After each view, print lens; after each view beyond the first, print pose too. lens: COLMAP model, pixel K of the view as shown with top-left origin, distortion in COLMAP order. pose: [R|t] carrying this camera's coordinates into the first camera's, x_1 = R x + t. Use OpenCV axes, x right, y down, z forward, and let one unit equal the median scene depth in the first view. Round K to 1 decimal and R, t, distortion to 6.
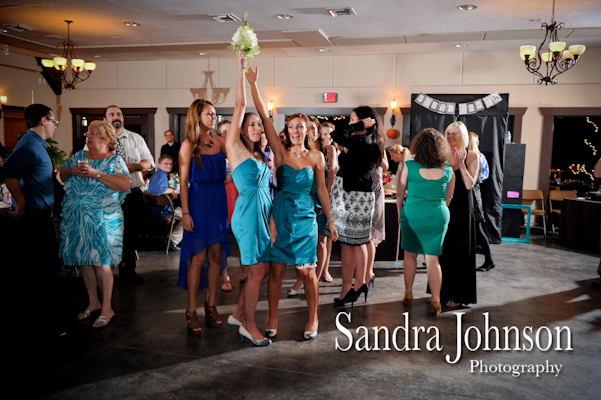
lens RADIAL K [[543.3, 0, 306.0], [0, 543.3, 197.0], [0, 0, 1]] dist [0.007986, -0.011977]
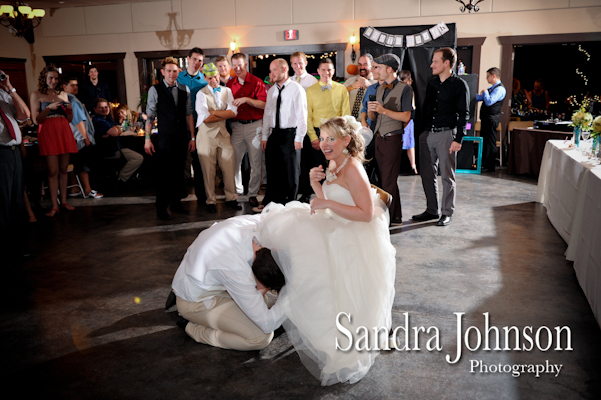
lens RADIAL K [[543.3, 0, 310.9], [0, 543.3, 207.1], [0, 0, 1]] dist [0.007986, -0.011977]
pose [[0.998361, -0.024766, -0.051601, 0.149211], [0.030802, 0.992336, 0.119665, 0.015436], [0.048242, -0.121058, 0.991472, -0.036771]]
